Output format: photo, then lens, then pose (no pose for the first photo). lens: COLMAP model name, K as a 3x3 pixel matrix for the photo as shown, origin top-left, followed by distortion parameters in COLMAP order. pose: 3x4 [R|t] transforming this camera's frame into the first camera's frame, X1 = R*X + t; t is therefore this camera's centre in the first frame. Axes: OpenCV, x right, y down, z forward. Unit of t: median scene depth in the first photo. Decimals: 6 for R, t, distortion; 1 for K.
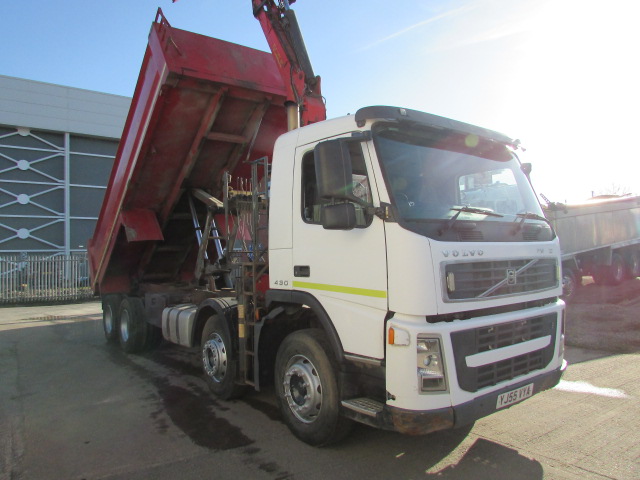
lens RADIAL K [[459.6, 0, 301.6], [0, 459.6, 232.1], [0, 0, 1]] dist [-0.039847, 0.019642]
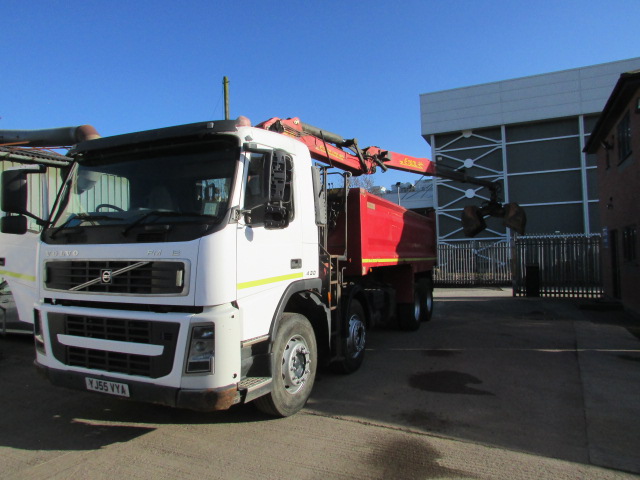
lens RADIAL K [[459.6, 0, 321.4], [0, 459.6, 238.0], [0, 0, 1]] dist [-0.039847, 0.019642]
pose [[0.494649, -0.005529, -0.869075, 1.644673], [0.044811, 0.998812, 0.019150, 0.009844], [0.867937, -0.048416, 0.494309, 0.915946]]
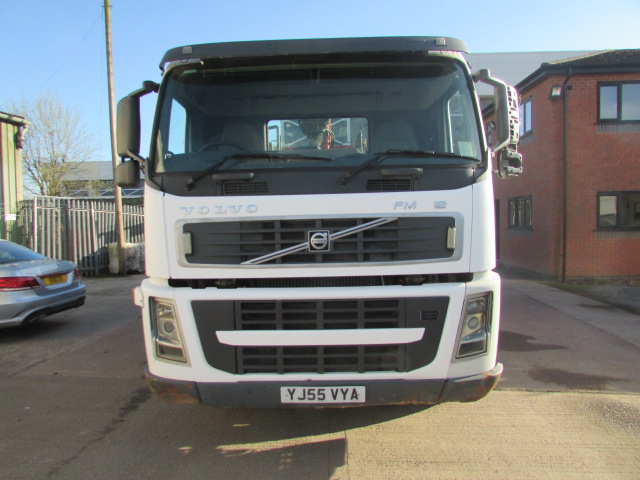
lens RADIAL K [[459.6, 0, 323.3], [0, 459.6, 224.8], [0, 0, 1]] dist [-0.039847, 0.019642]
pose [[0.795131, 0.025995, -0.605881, 0.923964], [0.037056, 0.995131, 0.091326, 0.003021], [0.605305, -0.095068, 0.790296, 0.410753]]
